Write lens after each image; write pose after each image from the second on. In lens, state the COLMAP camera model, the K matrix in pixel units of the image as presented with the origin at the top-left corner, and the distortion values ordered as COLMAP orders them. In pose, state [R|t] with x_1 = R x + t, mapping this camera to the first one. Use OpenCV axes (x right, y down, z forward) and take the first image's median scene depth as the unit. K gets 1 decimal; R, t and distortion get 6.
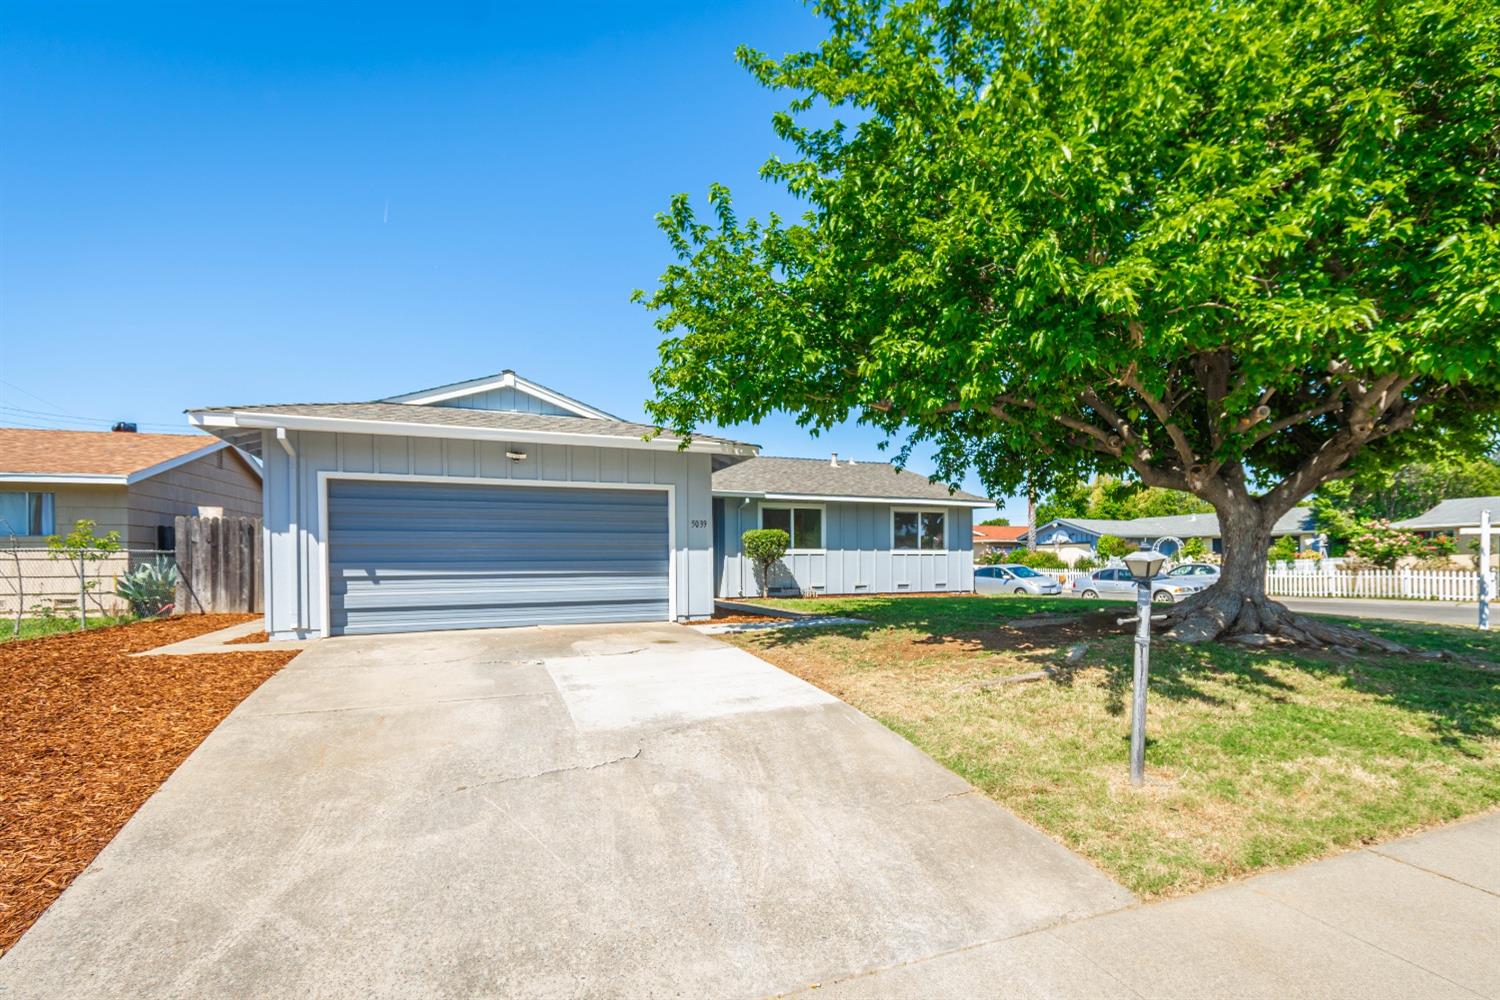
lens RADIAL K [[669.5, 0, 749.4], [0, 669.5, 557.7], [0, 0, 1]] dist [0.001522, 0.000090]
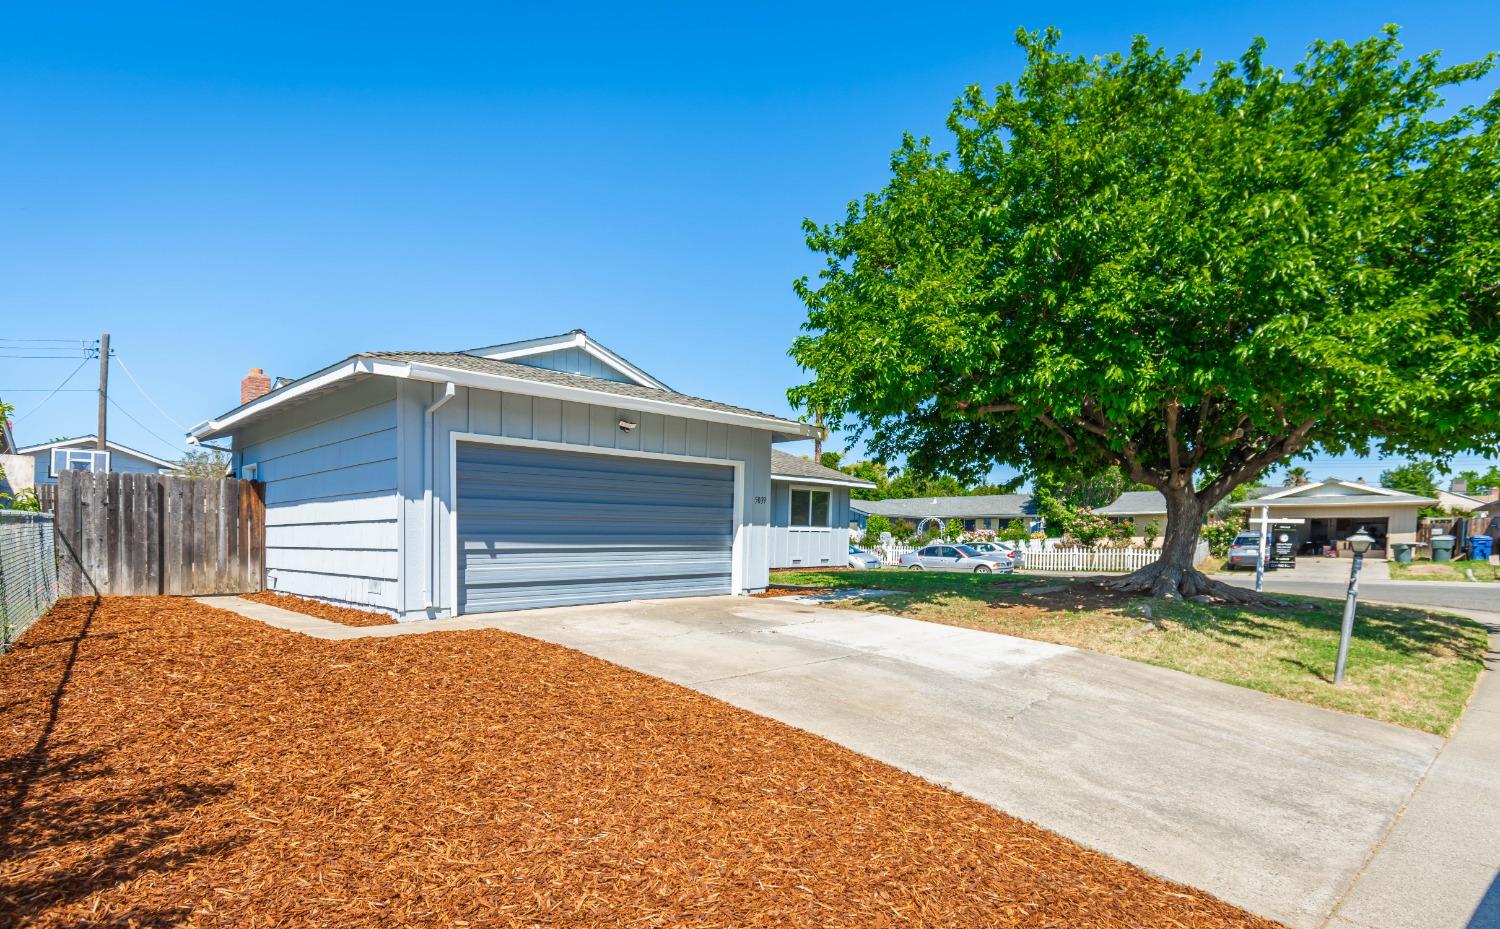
lens RADIAL K [[729.2, 0, 700.1], [0, 729.2, 565.4], [0, 0, 1]] dist [0.001346, -0.000061]
pose [[0.940556, -0.002475, 0.339630, -0.632917], [-0.012906, 0.998991, 0.043020, 0.003196], [-0.339394, -0.044846, 0.939575, -0.033529]]
